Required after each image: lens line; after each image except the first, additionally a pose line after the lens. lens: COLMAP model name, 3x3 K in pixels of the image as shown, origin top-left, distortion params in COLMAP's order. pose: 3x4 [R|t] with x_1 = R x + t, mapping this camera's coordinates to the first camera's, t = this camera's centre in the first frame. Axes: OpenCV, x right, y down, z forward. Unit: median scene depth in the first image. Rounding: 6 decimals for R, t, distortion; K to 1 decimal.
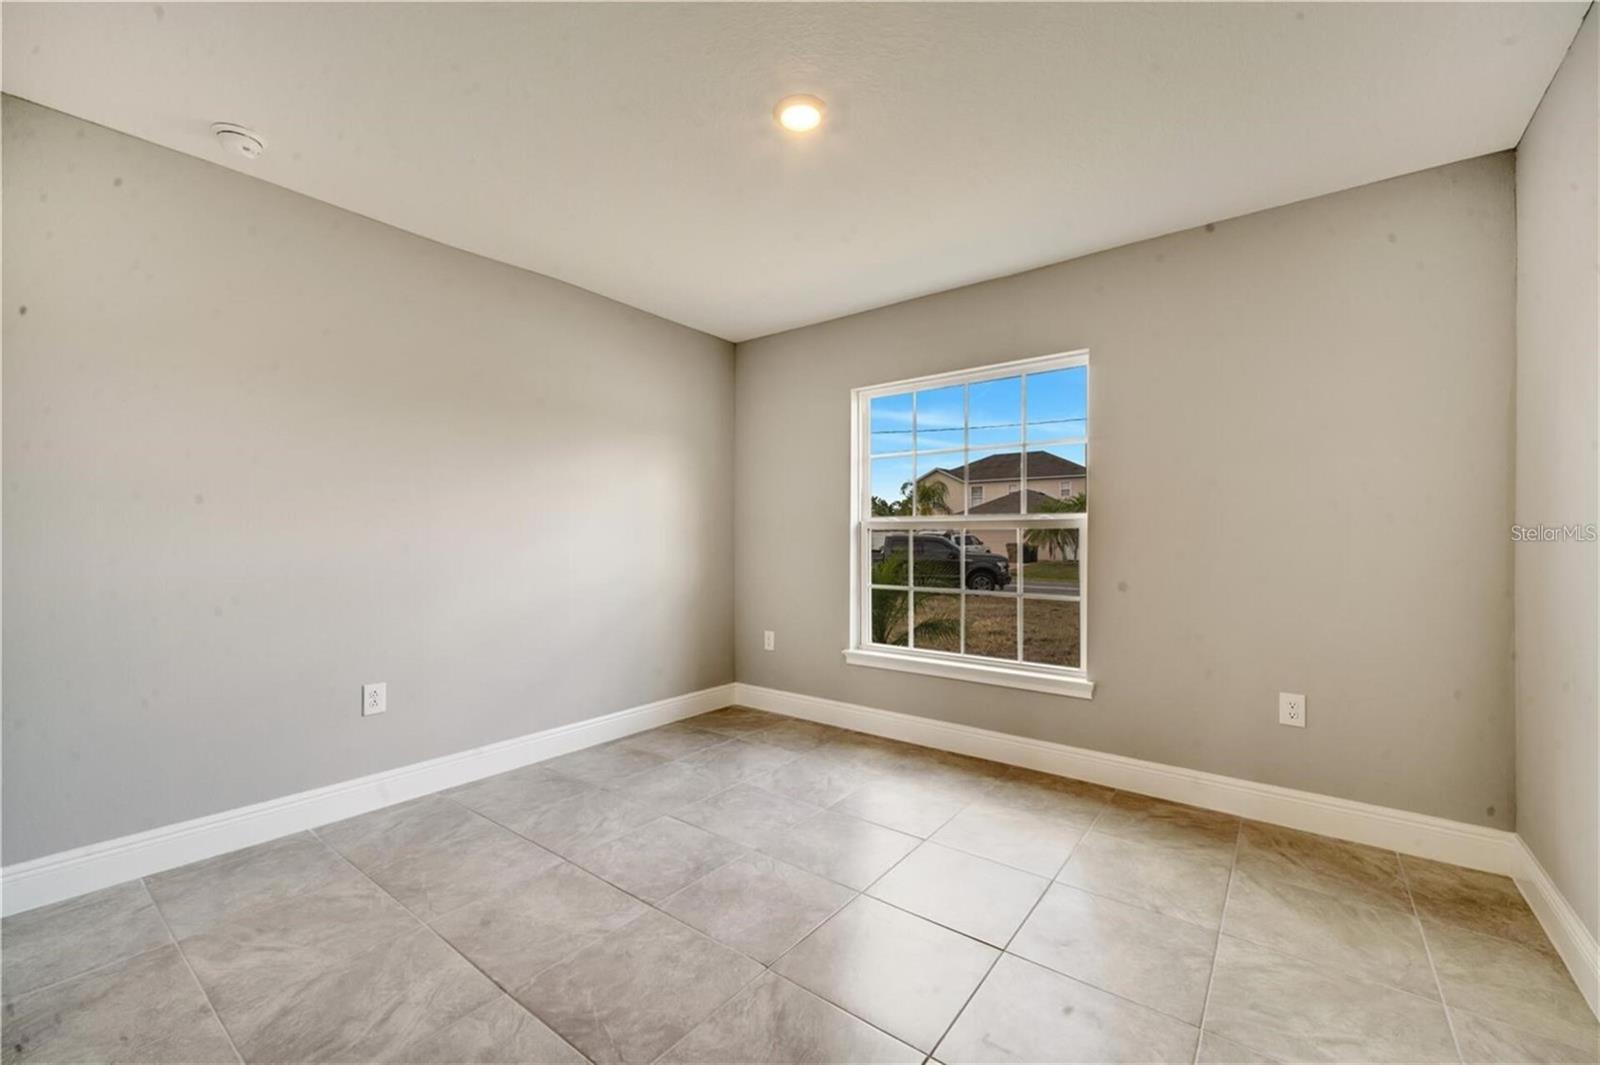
lens RADIAL K [[649.8, 0, 797.2], [0, 649.8, 531.2], [0, 0, 1]] dist [0.011100, -0.004406]
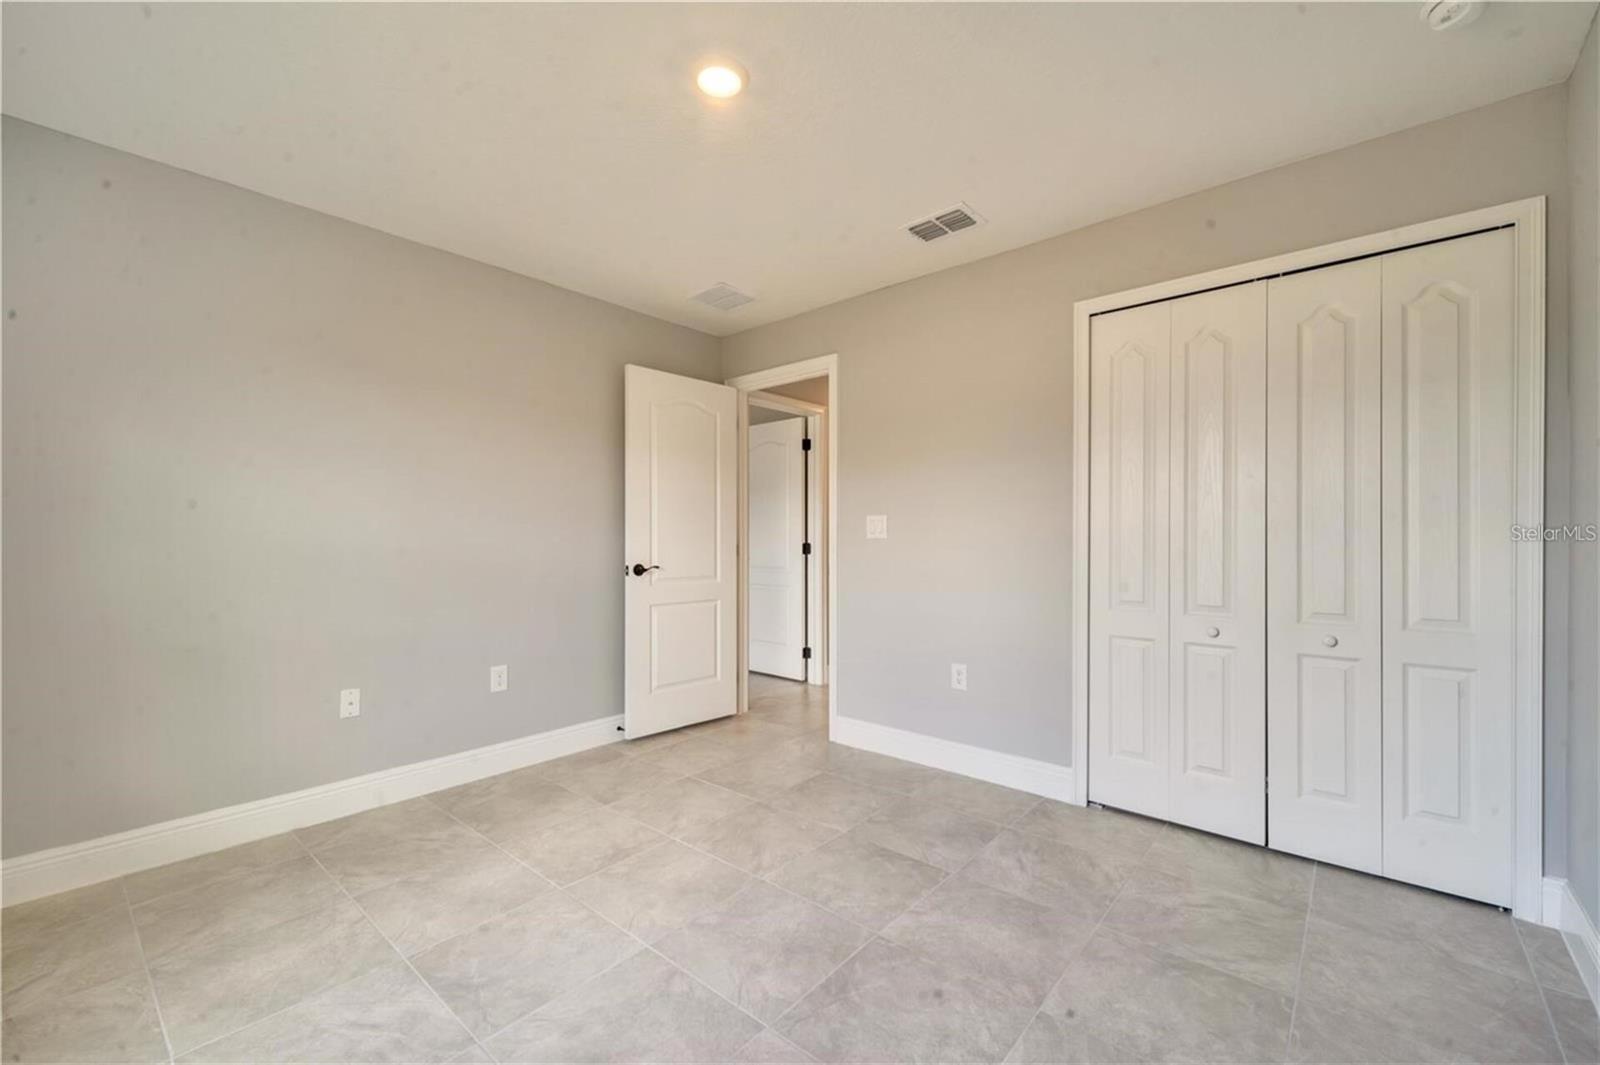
lens RADIAL K [[660.2, 0, 802.4], [0, 660.2, 534.8], [0, 0, 1]] dist [0.014197, -0.009412]
pose [[-0.998772, -0.001769, 0.049514, -0.162026], [-0.002326, 0.999935, -0.011189, 0.013384], [-0.049491, -0.011291, -0.998711, 1.990539]]
